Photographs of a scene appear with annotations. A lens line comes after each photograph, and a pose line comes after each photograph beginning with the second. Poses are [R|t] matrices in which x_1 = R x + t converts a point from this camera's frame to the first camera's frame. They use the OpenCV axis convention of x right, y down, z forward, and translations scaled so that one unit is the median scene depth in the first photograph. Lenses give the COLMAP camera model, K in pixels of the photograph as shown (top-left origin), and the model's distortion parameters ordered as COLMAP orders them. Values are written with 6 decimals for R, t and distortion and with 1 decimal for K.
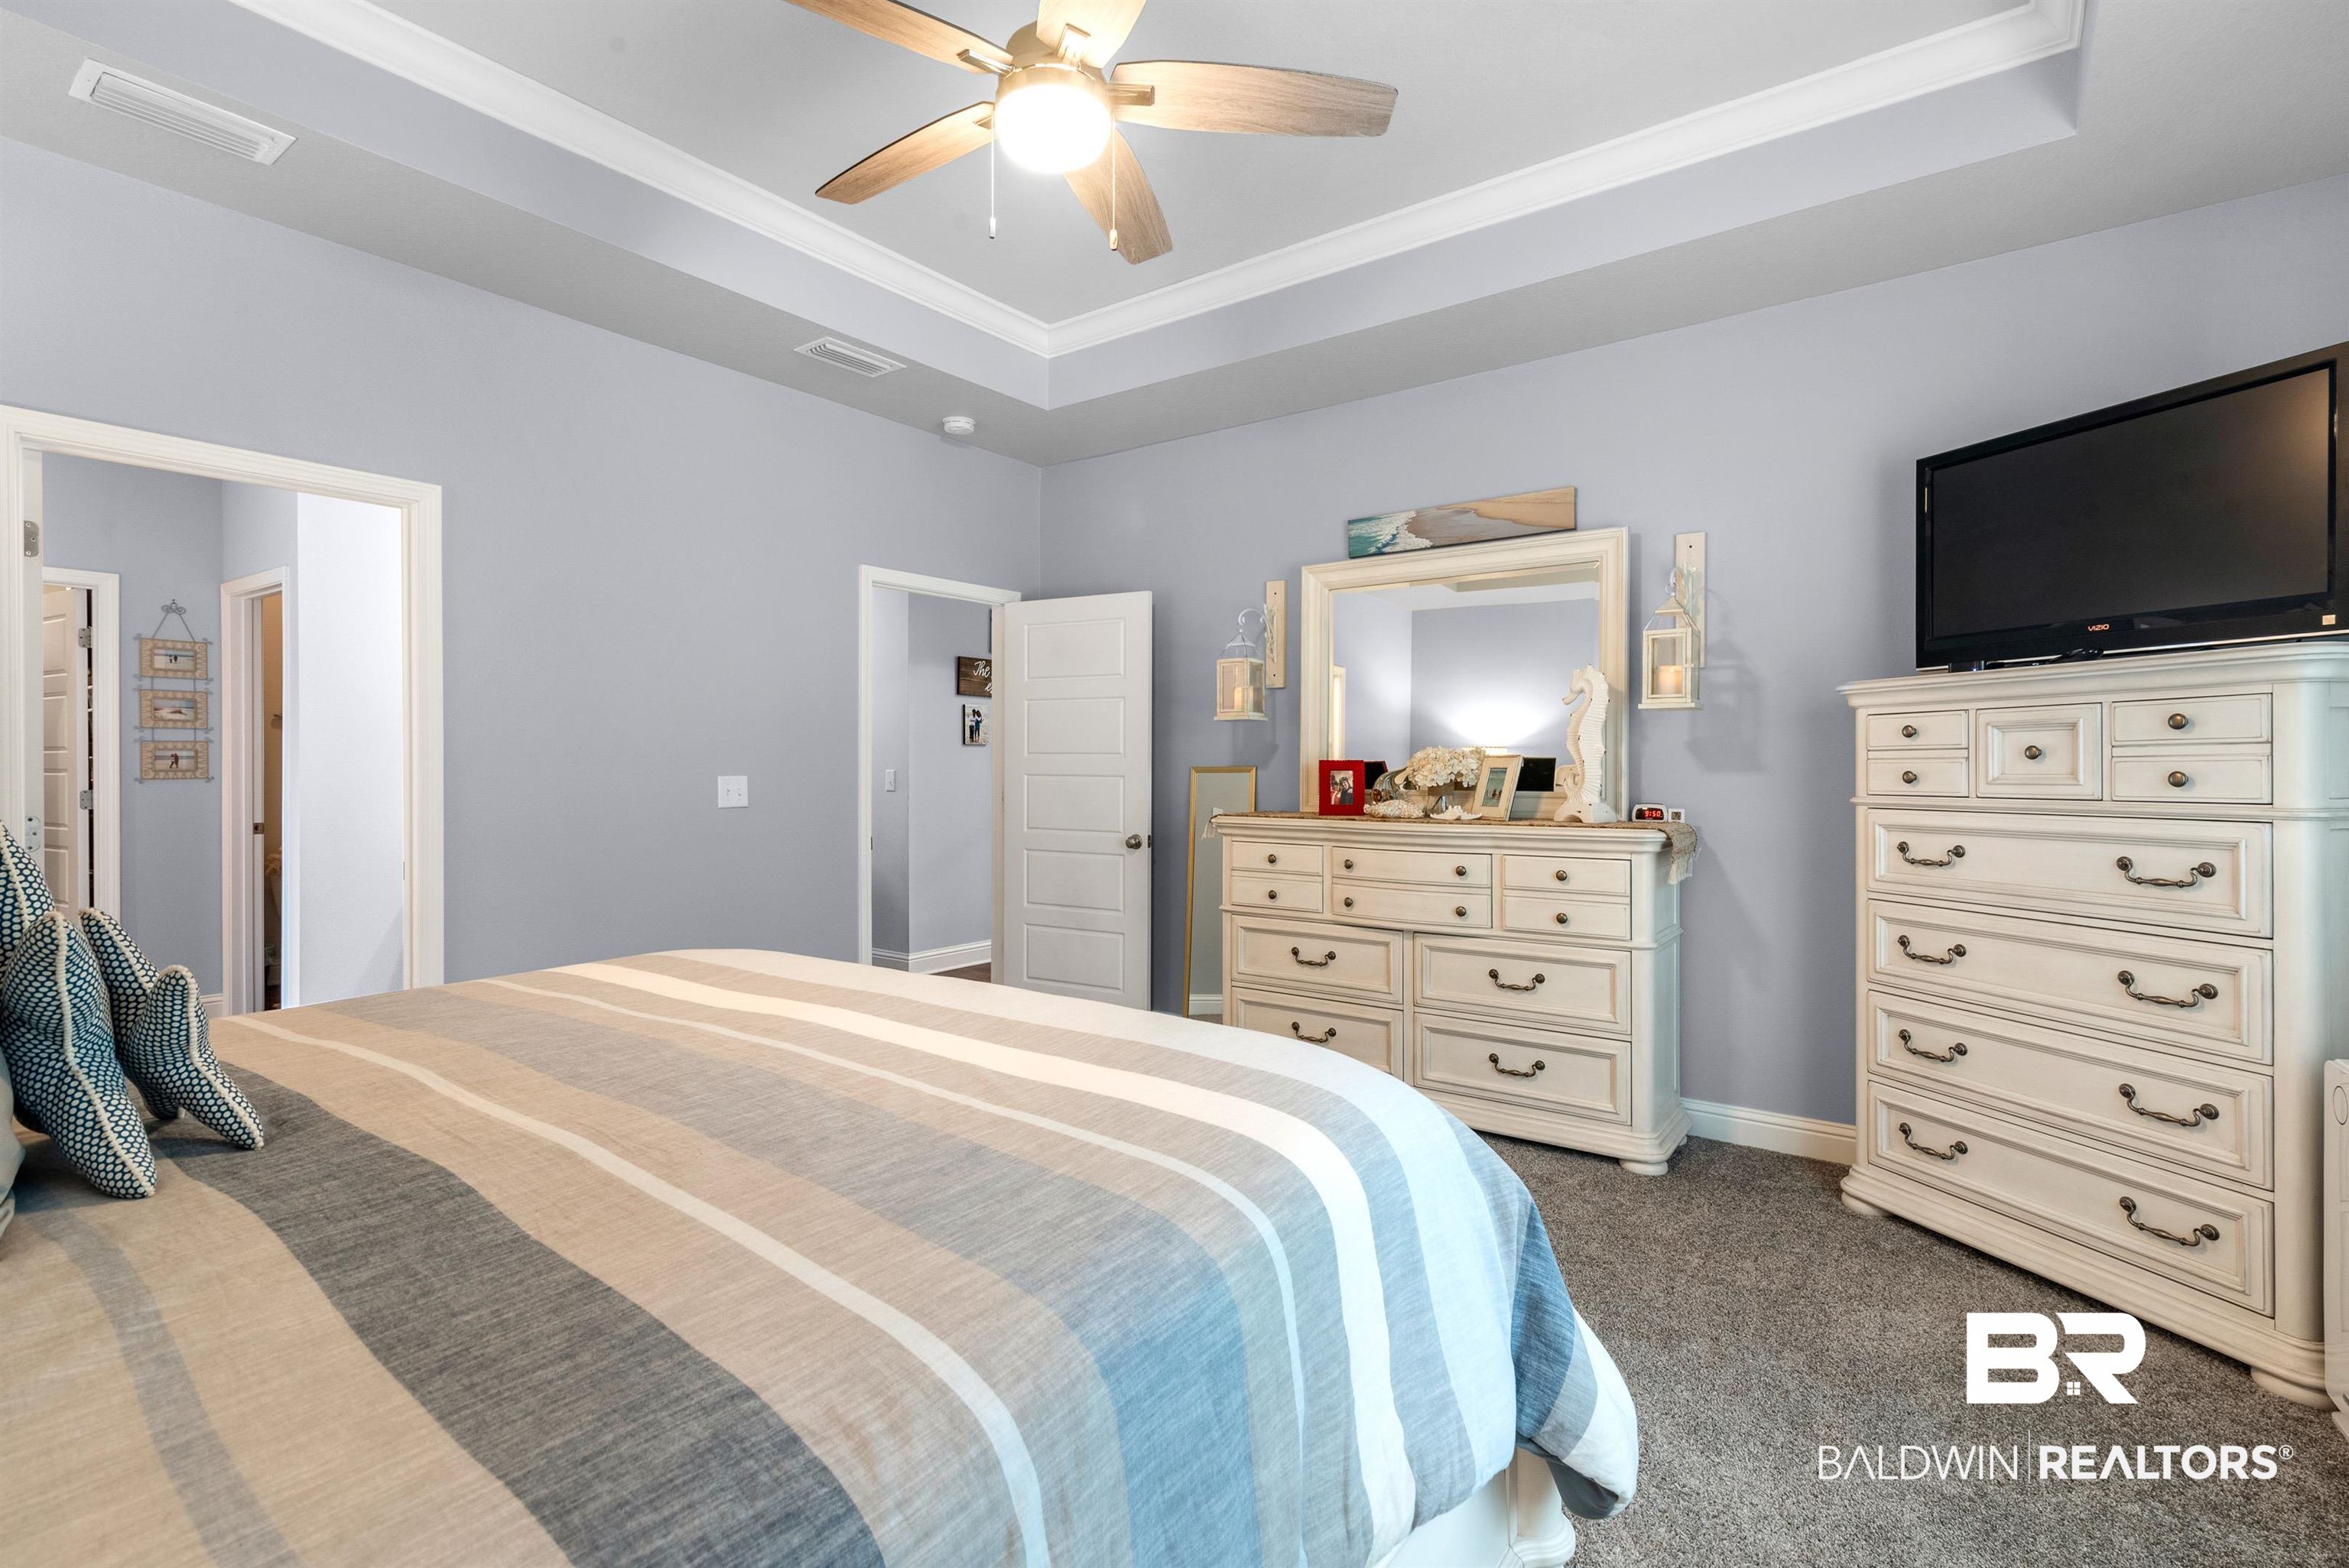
lens RADIAL K [[1069.1, 0, 1167.4], [0, 1069.1, 772.8], [0, 0, 1]] dist [-0.015702, -0.000122]
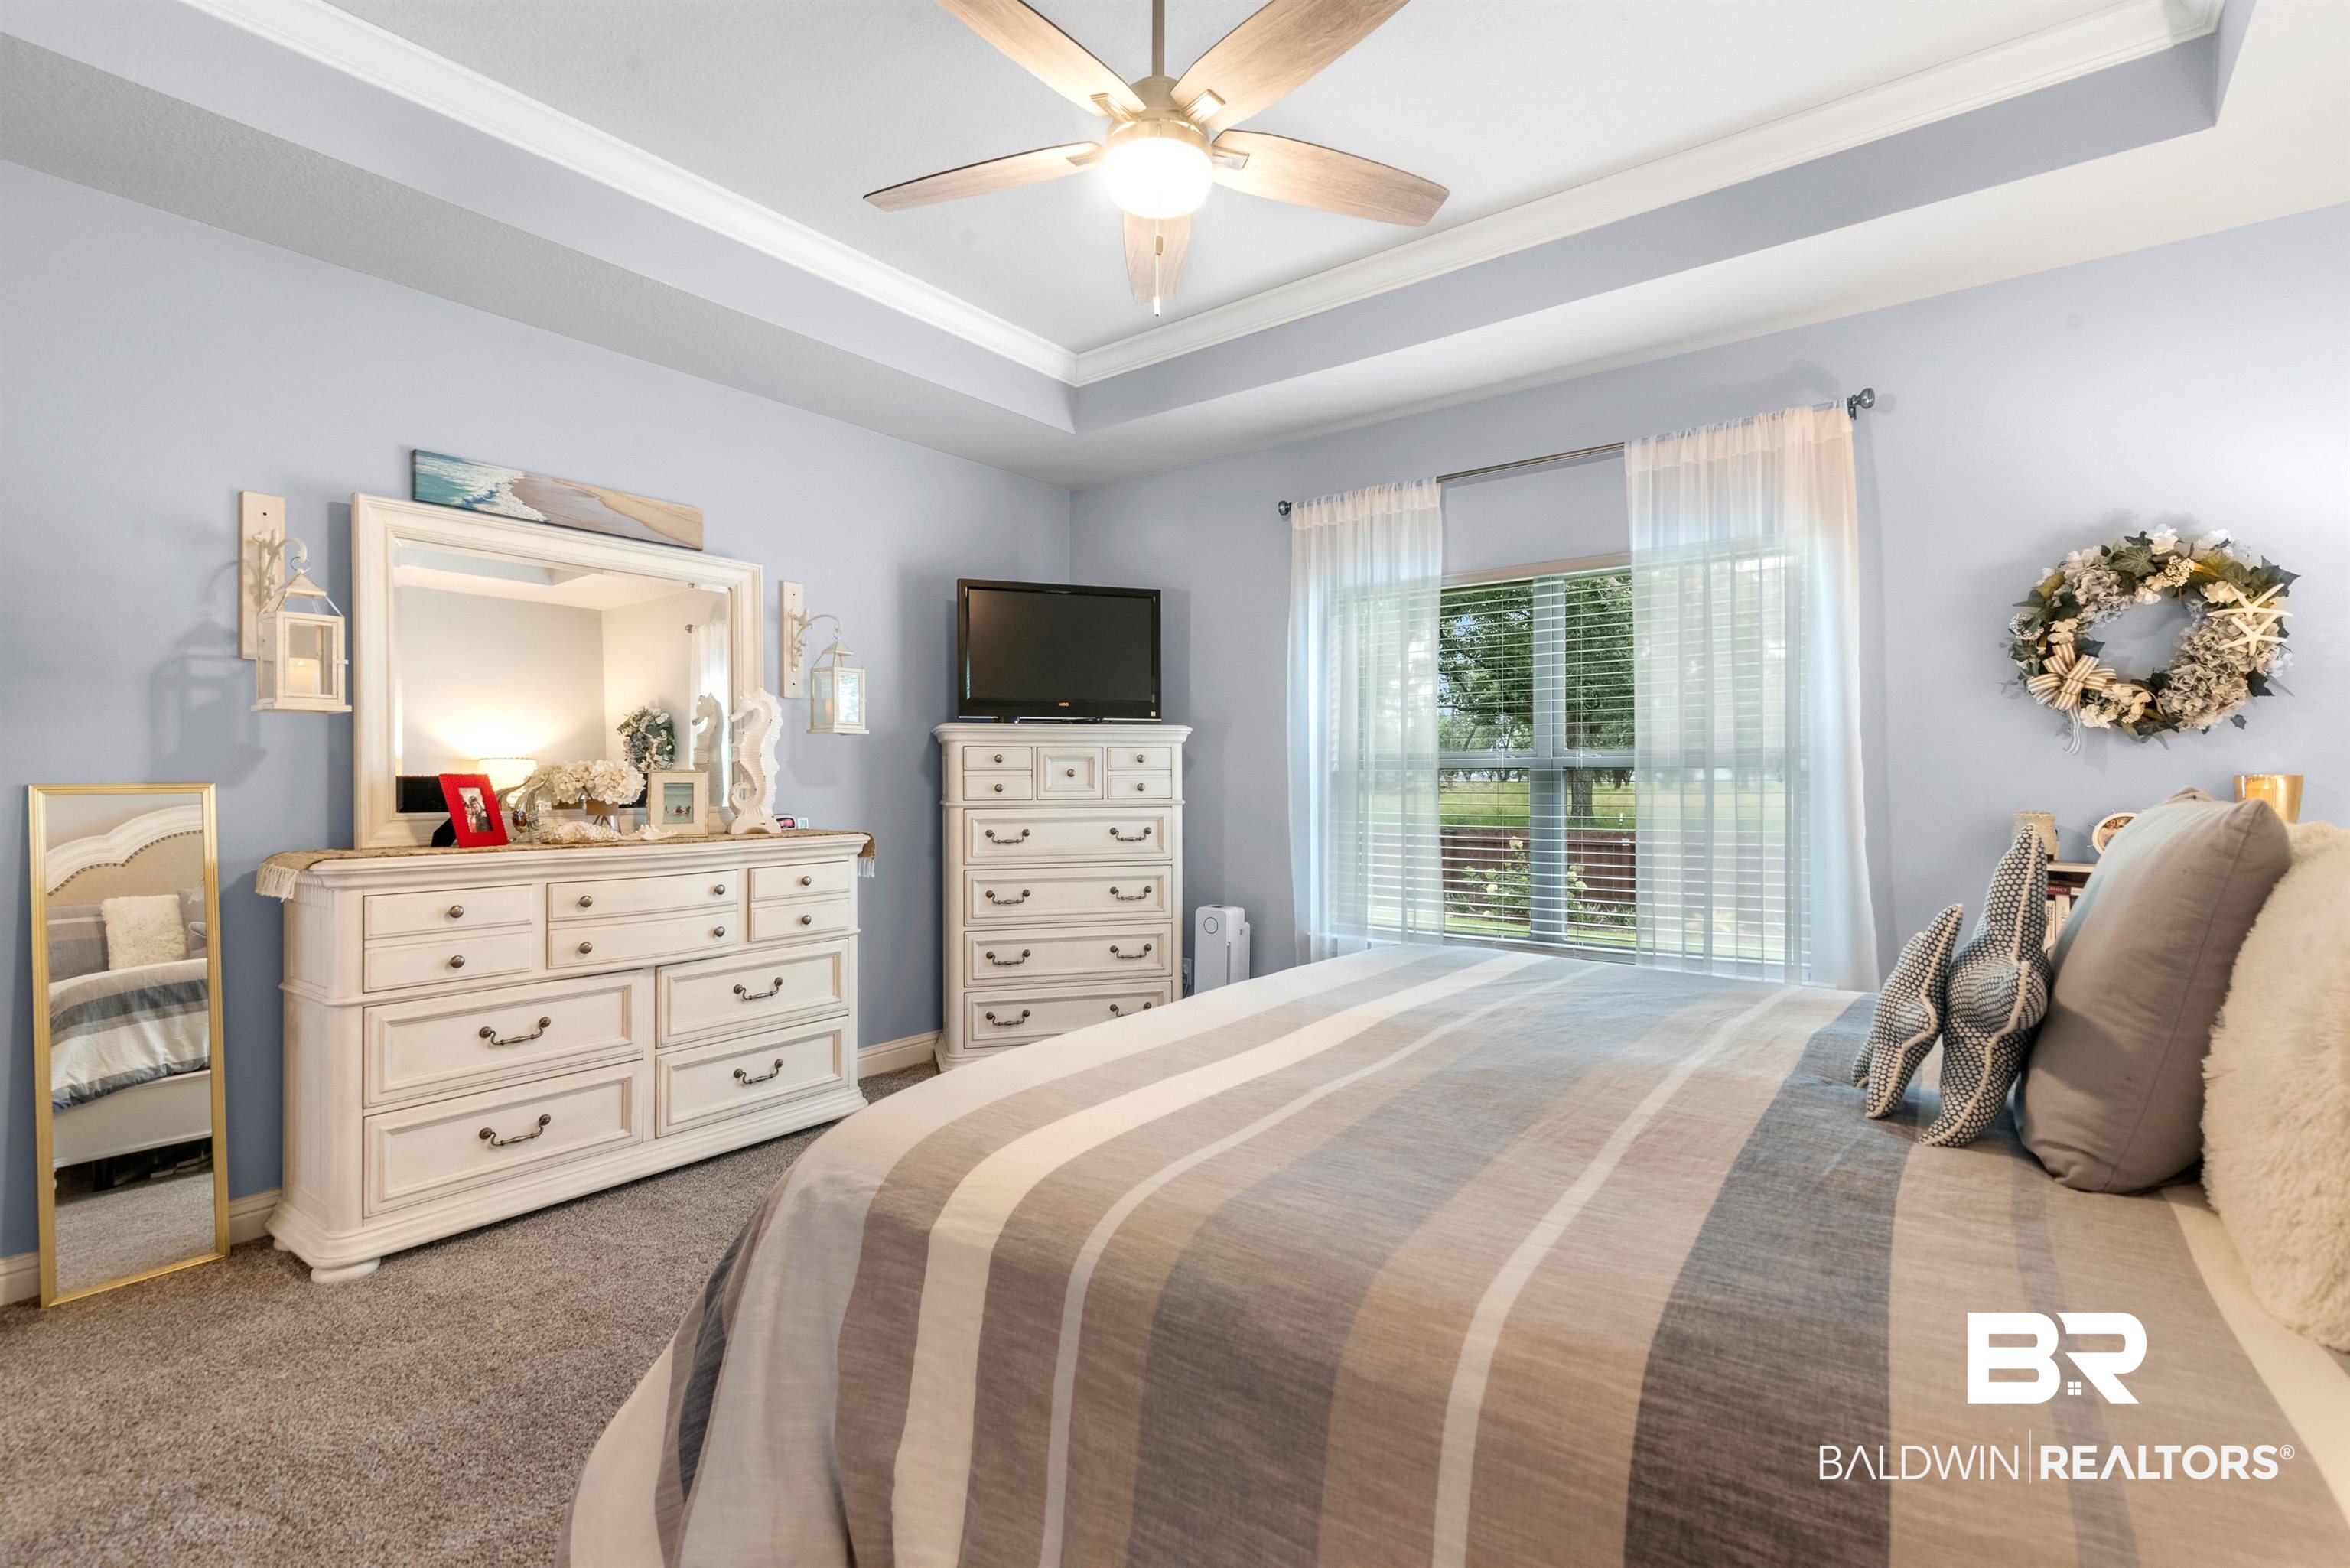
lens RADIAL K [[1059.0, 0, 1175.0], [0, 1059.0, 784.0], [0, 0, 1]] dist [0.001998, 0.000123]
pose [[0.003827, 0.002282, 0.999990, -0.836026], [0.012278, 0.999922, -0.002329, 0.004574], [-0.999917, 0.012286, 0.003798, 0.712581]]
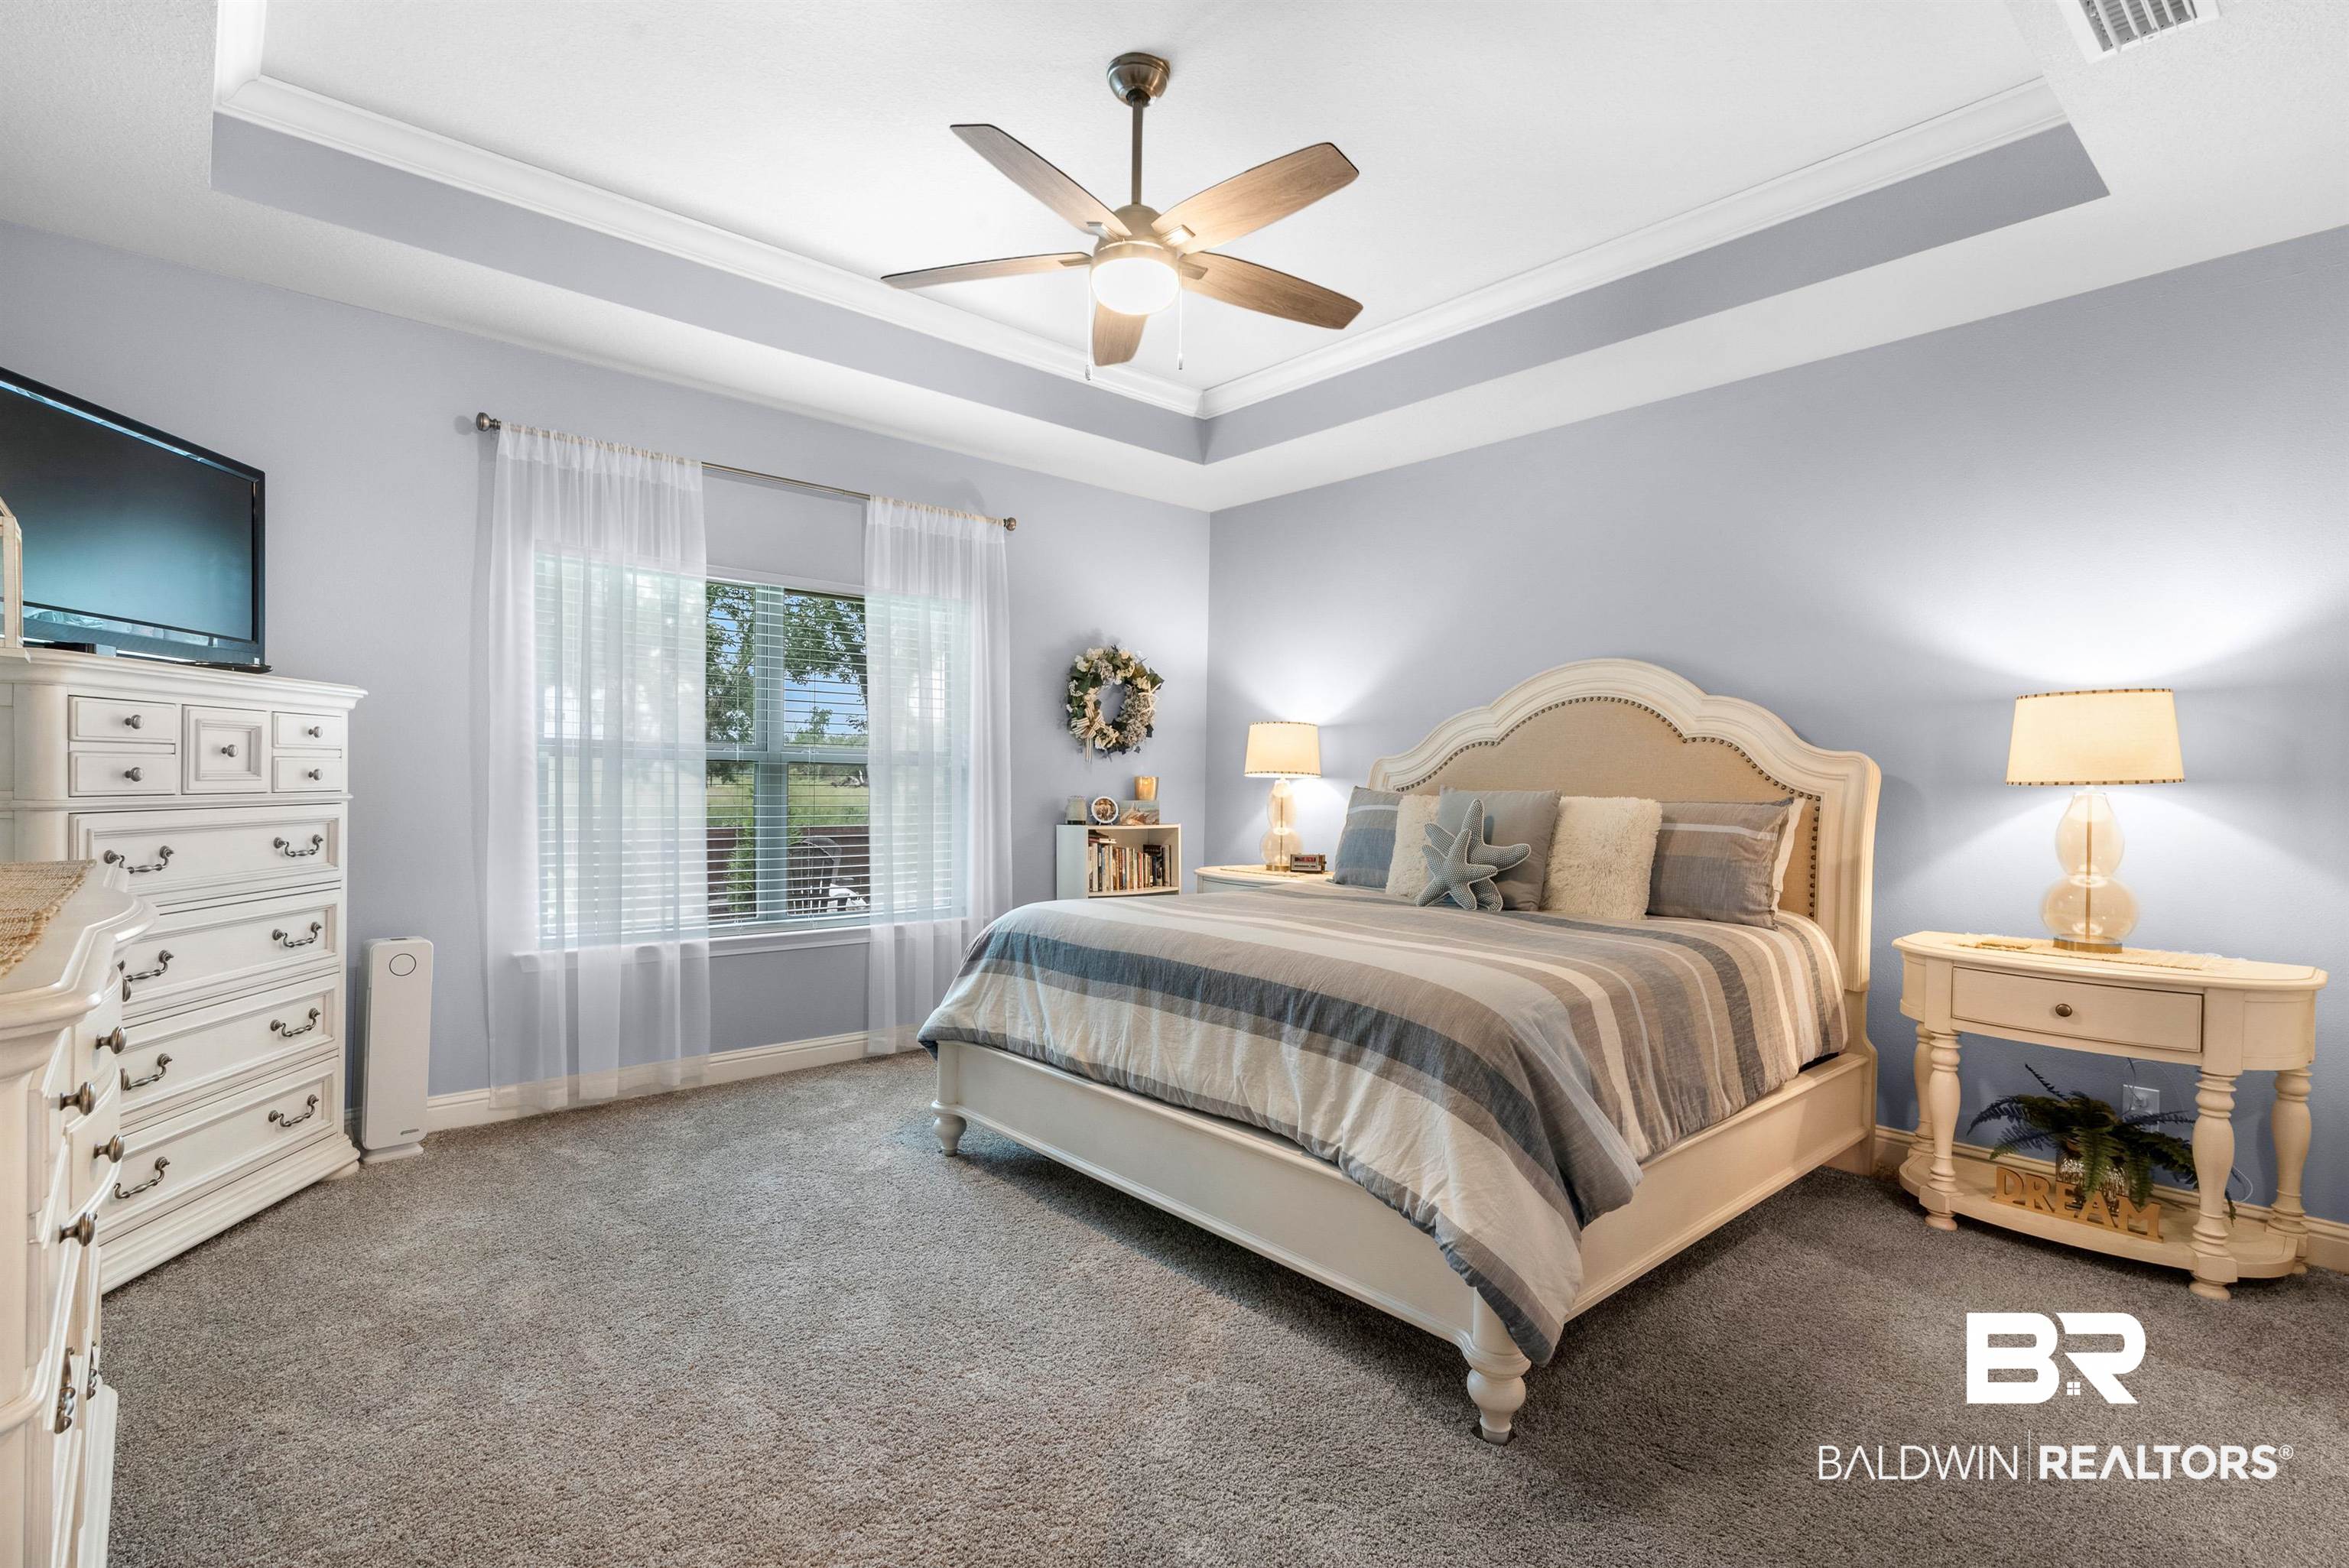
lens RADIAL K [[1069.1, 0, 1167.4], [0, 1069.1, 772.8], [0, 0, 1]] dist [-0.015702, -0.000122]
pose [[-0.979005, -0.007951, 0.203683, -0.295390], [-0.007695, 0.999968, 0.002051, -0.005266], [-0.203693, 0.000441, -0.979035, 1.621631]]
